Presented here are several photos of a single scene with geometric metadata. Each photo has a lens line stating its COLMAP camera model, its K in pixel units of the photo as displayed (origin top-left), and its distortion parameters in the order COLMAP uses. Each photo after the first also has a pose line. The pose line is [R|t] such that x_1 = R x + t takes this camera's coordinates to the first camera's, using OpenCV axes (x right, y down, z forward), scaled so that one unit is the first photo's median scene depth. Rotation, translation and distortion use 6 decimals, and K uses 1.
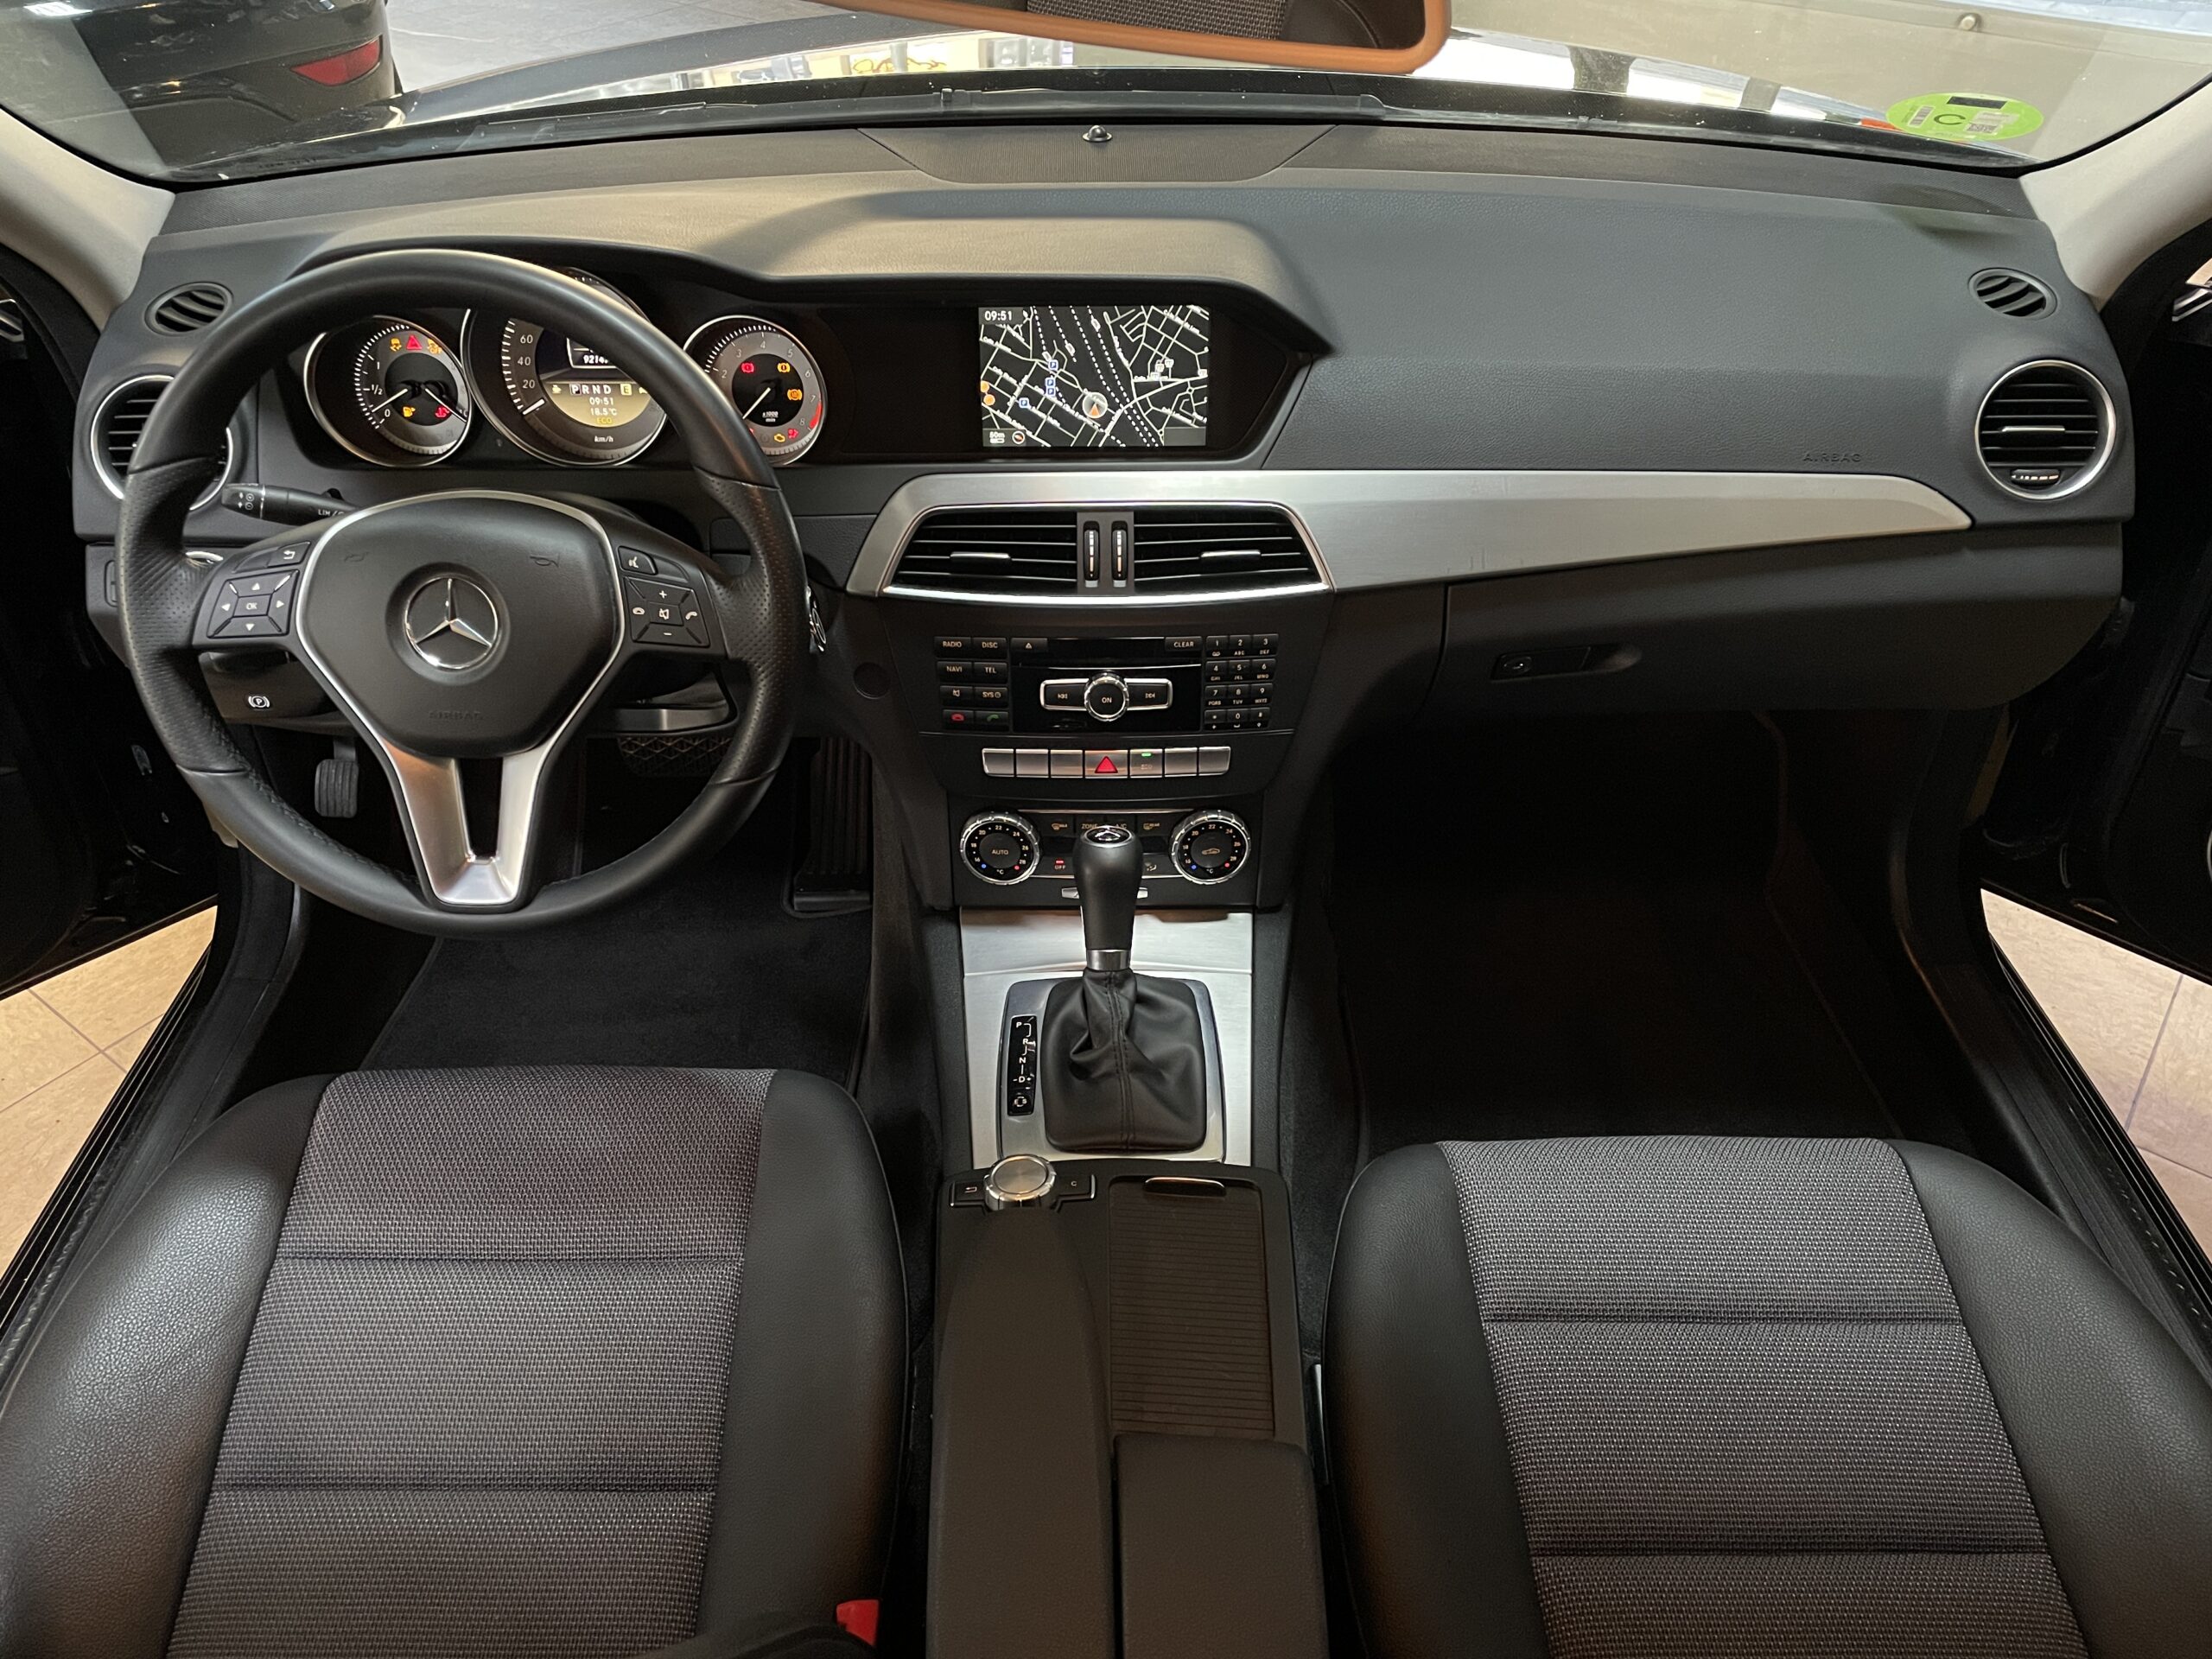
lens RADIAL K [[1660.6, 0, 1106.0], [0, 1660.6, 829.5], [0, 0, 1]] dist [0.033423, -0.001856]
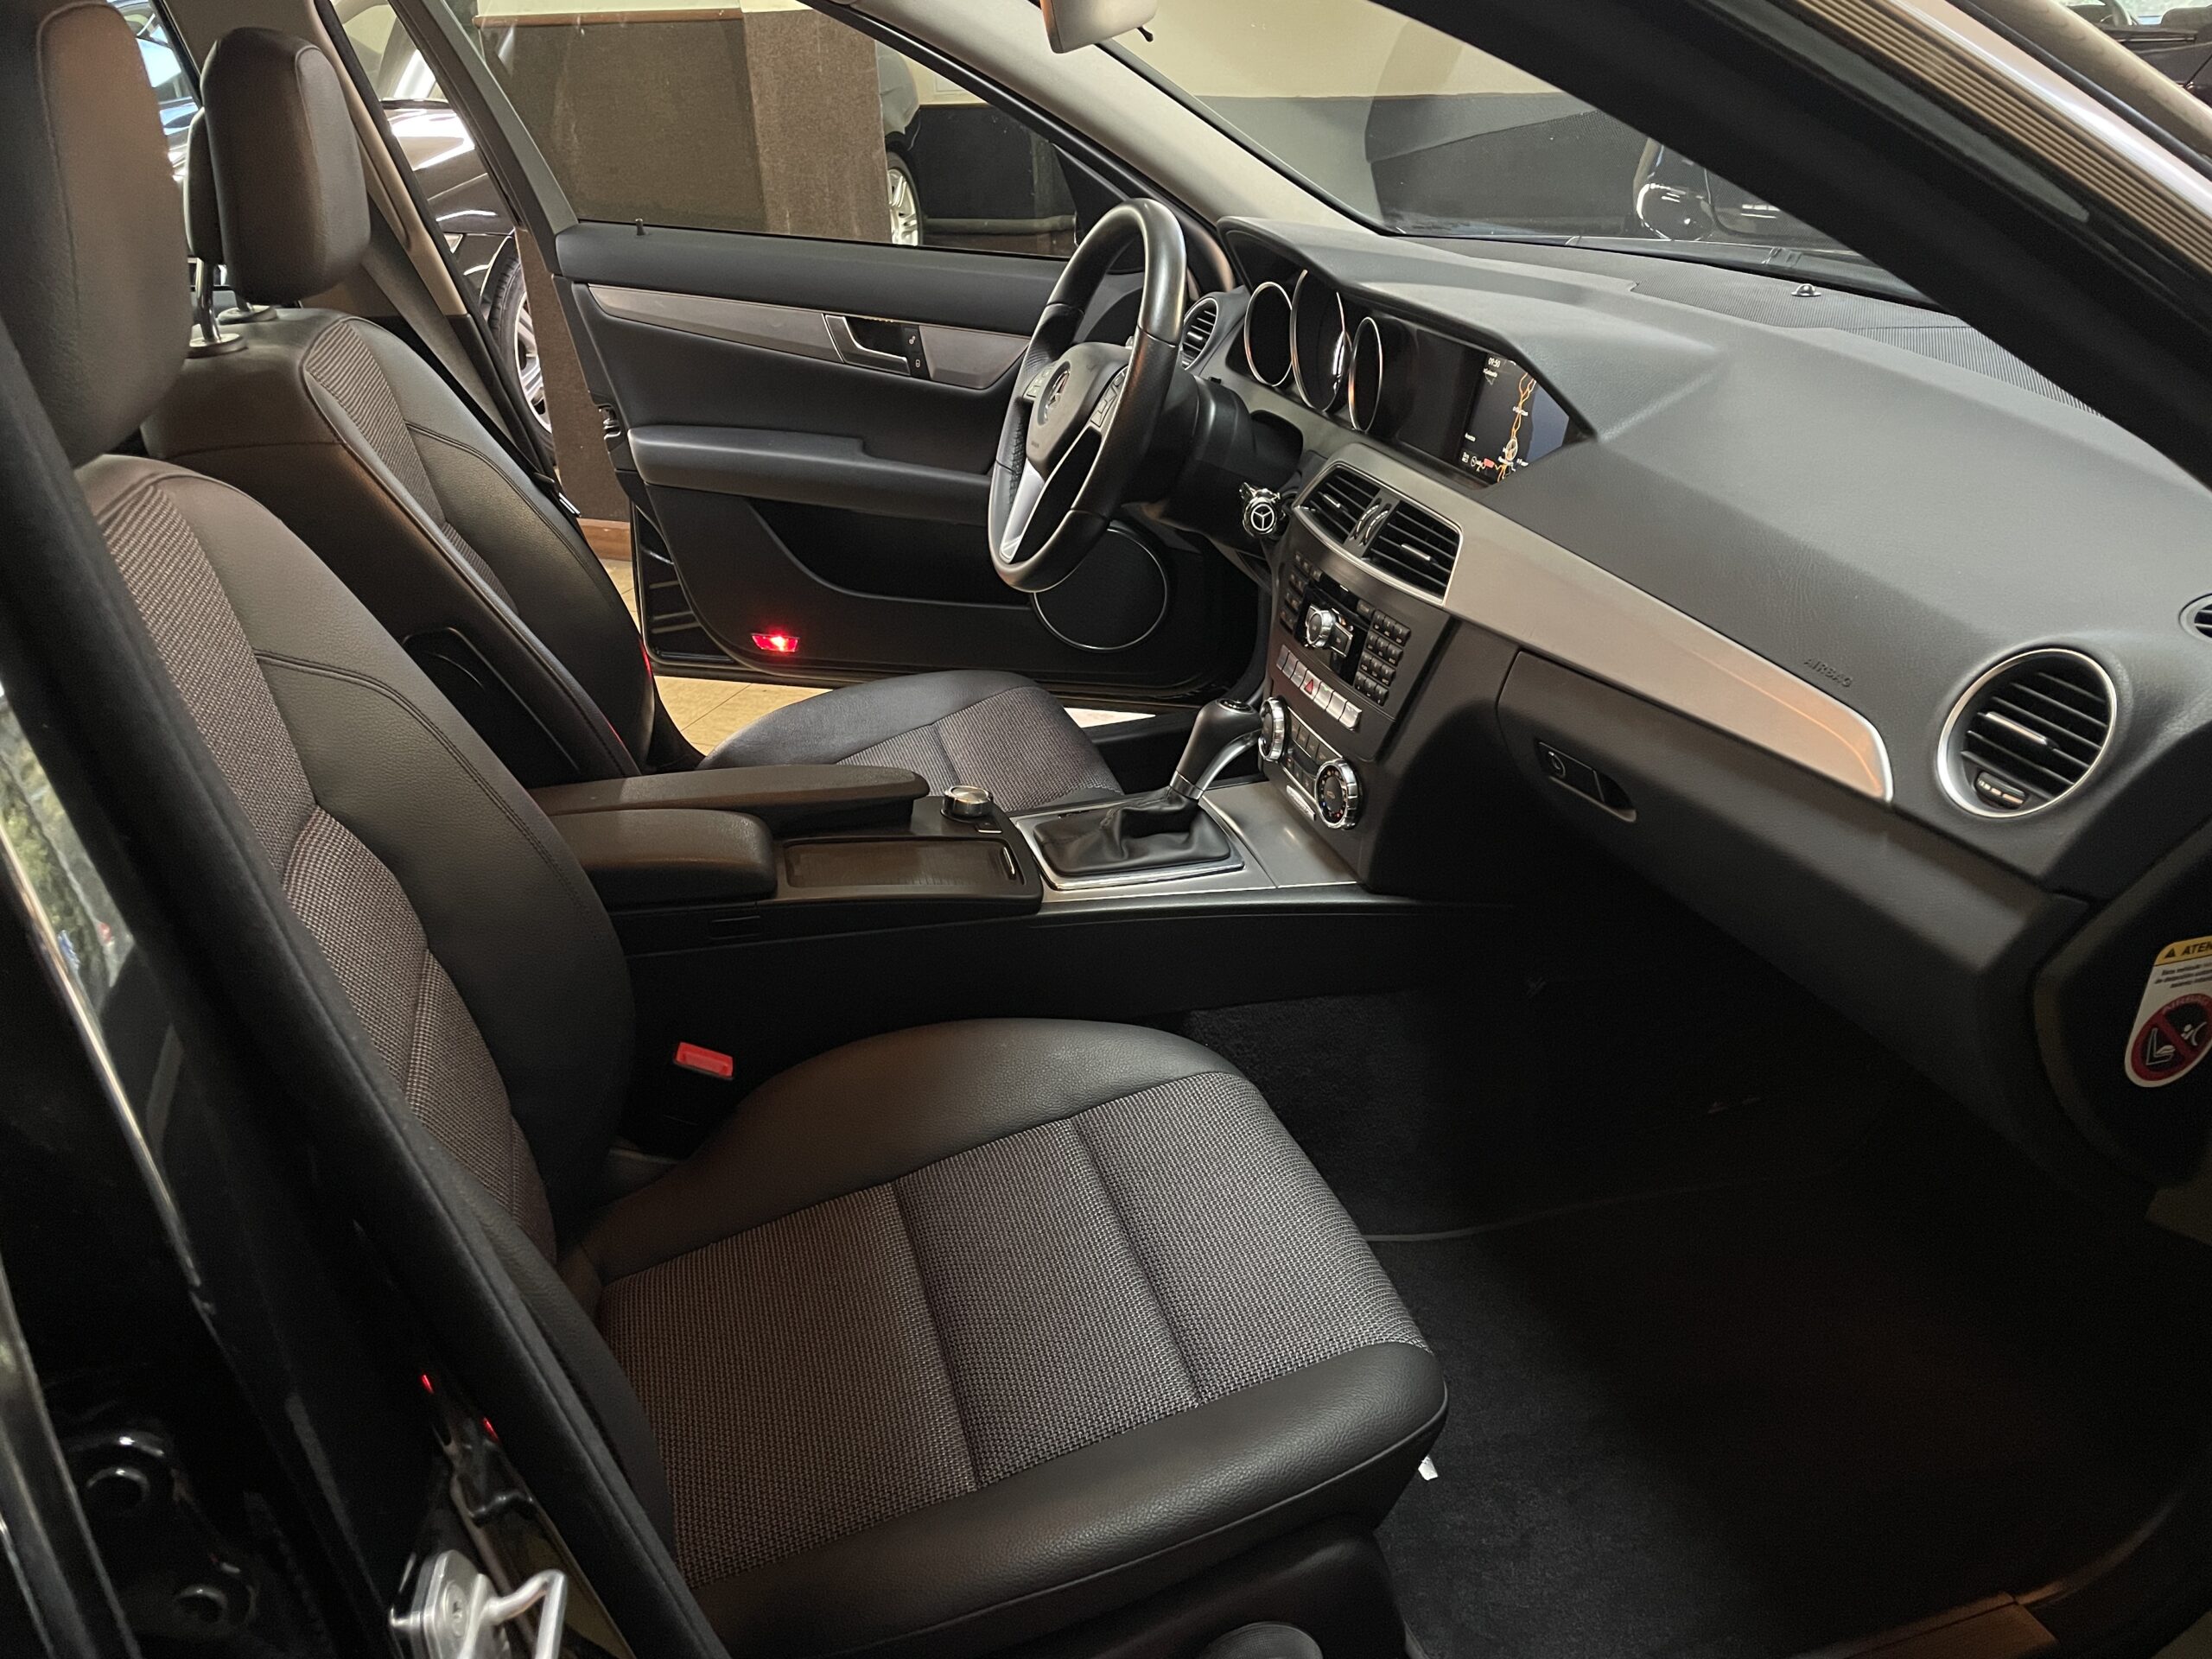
lens RADIAL K [[1660.6, 0, 1106.0], [0, 1660.6, 829.5], [0, 0, 1]] dist [0.033423, -0.001856]
pose [[0.279708, 0.423236, -0.861762, 1.044472], [-0.568450, 0.796353, 0.206606, -0.118787], [0.773710, 0.432080, 0.463335, 0.336239]]
